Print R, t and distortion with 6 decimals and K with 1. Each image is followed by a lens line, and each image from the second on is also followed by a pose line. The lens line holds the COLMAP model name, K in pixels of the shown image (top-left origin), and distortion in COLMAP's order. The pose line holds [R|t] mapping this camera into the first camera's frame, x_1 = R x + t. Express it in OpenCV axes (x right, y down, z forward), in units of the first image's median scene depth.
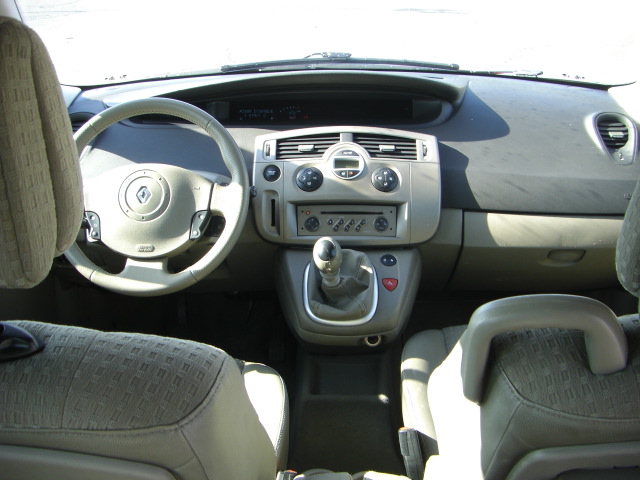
lens RADIAL K [[715.3, 0, 310.5], [0, 715.3, 243.8], [0, 0, 1]] dist [-0.199185, 0.145934]
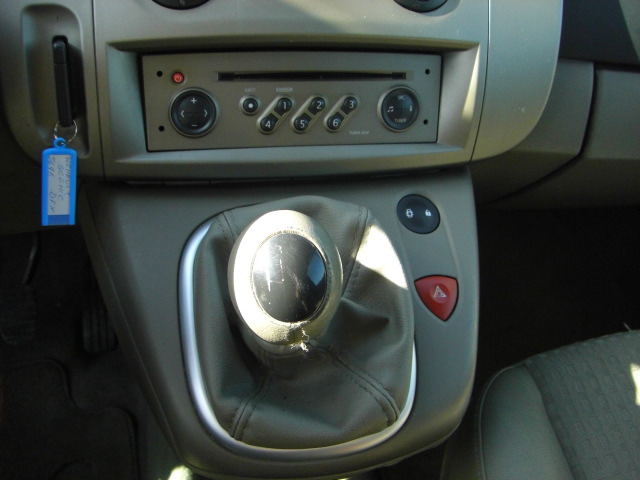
lens RADIAL K [[715.3, 0, 310.5], [0, 715.3, 243.8], [0, 0, 1]] dist [-0.199185, 0.145934]
pose [[0.966107, -0.075044, 0.246993, -0.028677], [-0.002015, 0.954591, 0.297914, -0.065737], [-0.258134, -0.288315, 0.922085, 0.682455]]
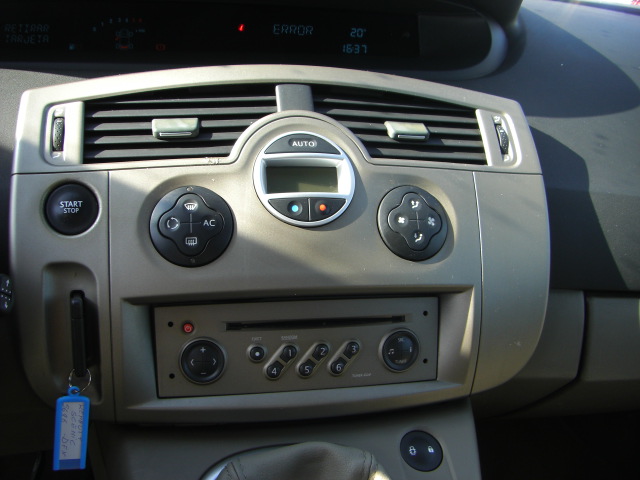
lens RADIAL K [[715.3, 0, 310.5], [0, 715.3, 243.8], [0, 0, 1]] dist [-0.199185, 0.145934]
pose [[0.965991, -0.025425, 0.257324, -0.031720], [0.013233, 0.998711, 0.049001, -0.096984], [-0.258238, -0.043929, 0.965082, 0.674831]]
